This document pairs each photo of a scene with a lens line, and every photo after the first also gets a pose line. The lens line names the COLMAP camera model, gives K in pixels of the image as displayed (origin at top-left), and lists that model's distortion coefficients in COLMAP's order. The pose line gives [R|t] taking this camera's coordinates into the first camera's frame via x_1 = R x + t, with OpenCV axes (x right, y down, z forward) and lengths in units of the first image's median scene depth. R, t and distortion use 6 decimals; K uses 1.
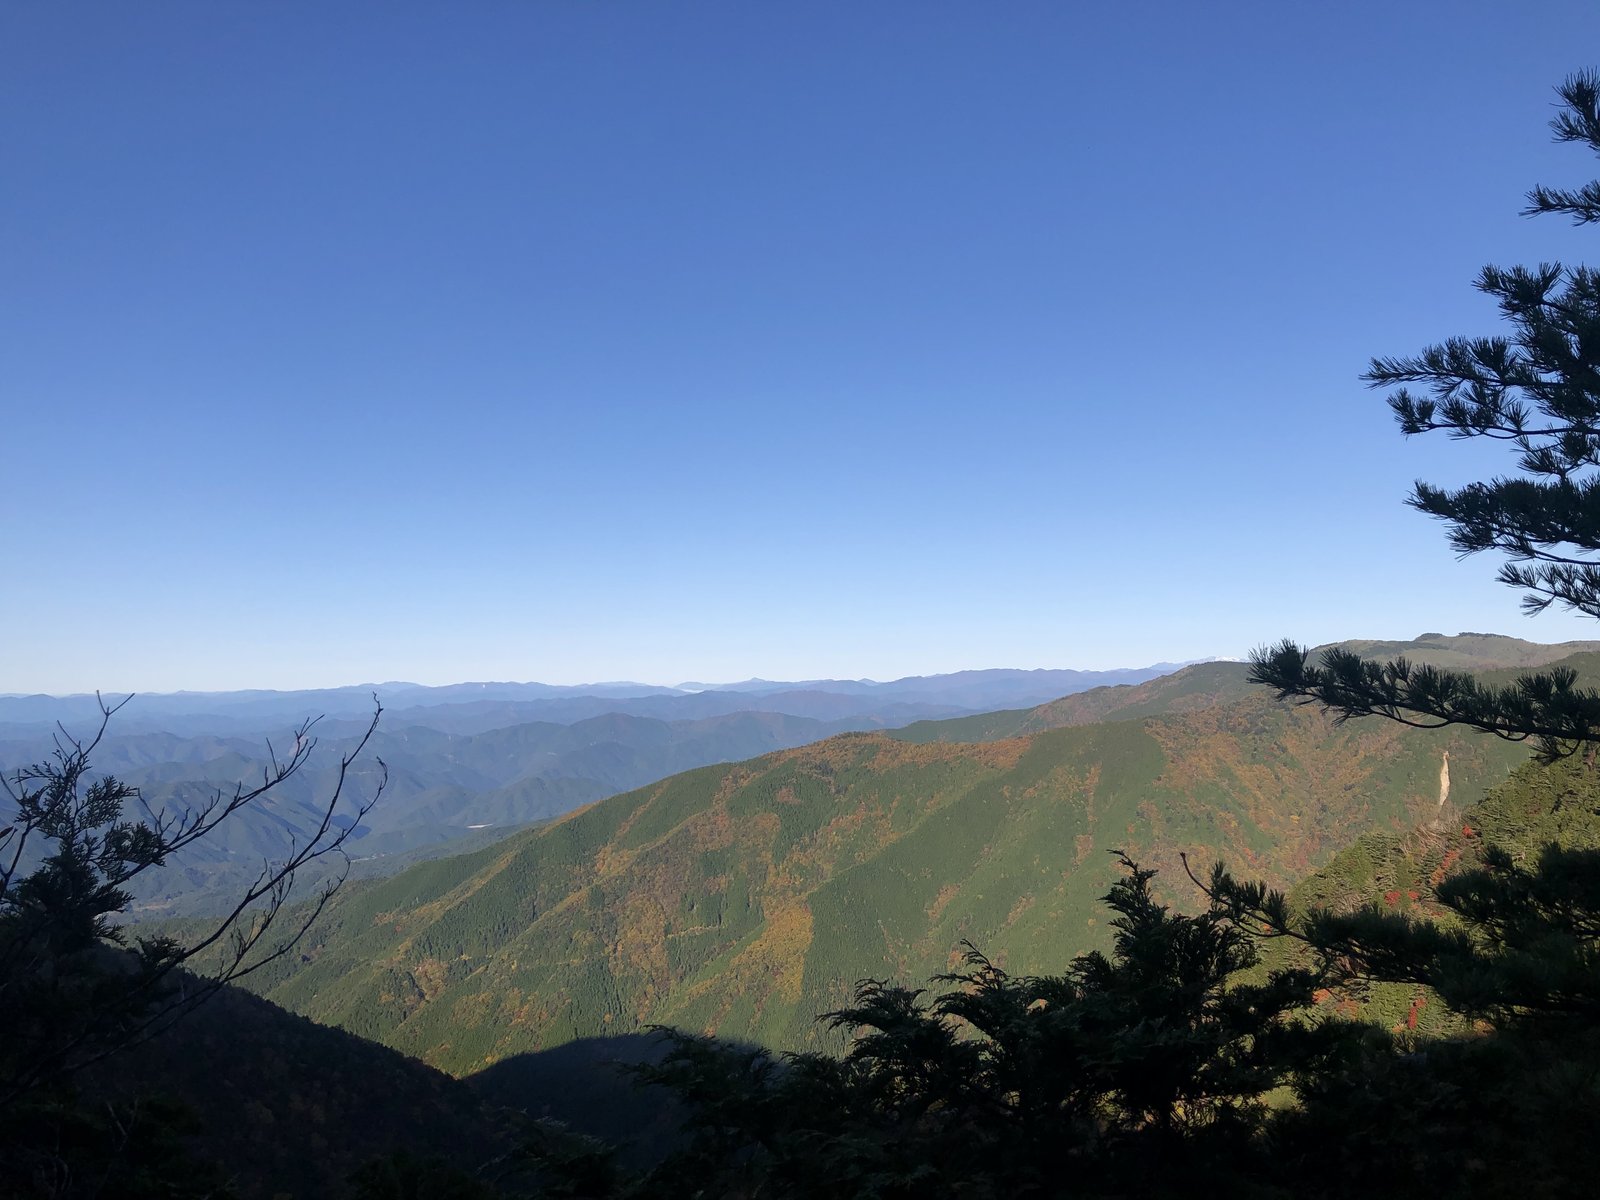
lens RADIAL K [[1337.8, 0, 799.5], [0, 1337.8, 596.3], [0, 0, 1]] dist [0.040163, 0.003345]
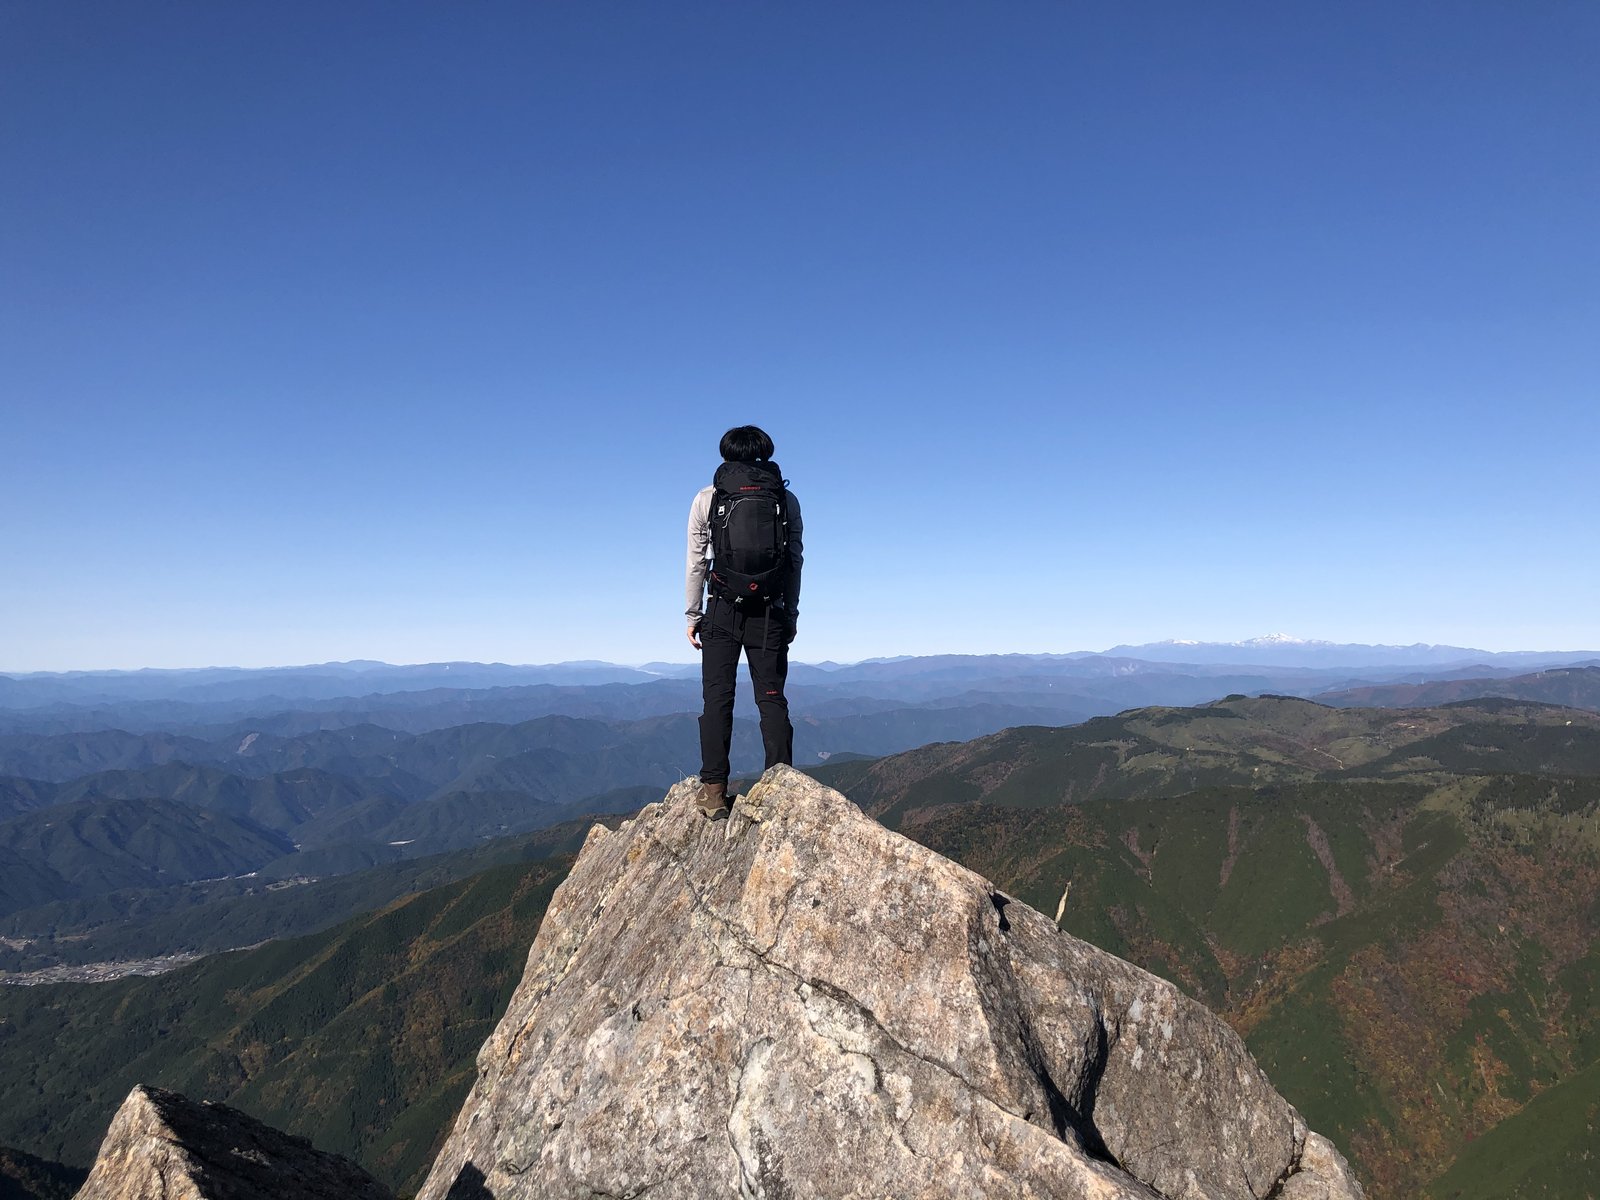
lens RADIAL K [[1337.8, 0, 801.3], [0, 1337.8, 604.8], [0, 0, 1]] dist [0.040163, 0.003345]
pose [[0.999796, 0.006433, 0.019126, 0.169796], [-0.006942, 0.999621, 0.026633, -0.142122], [-0.018947, -0.026761, 0.999462, -0.190281]]
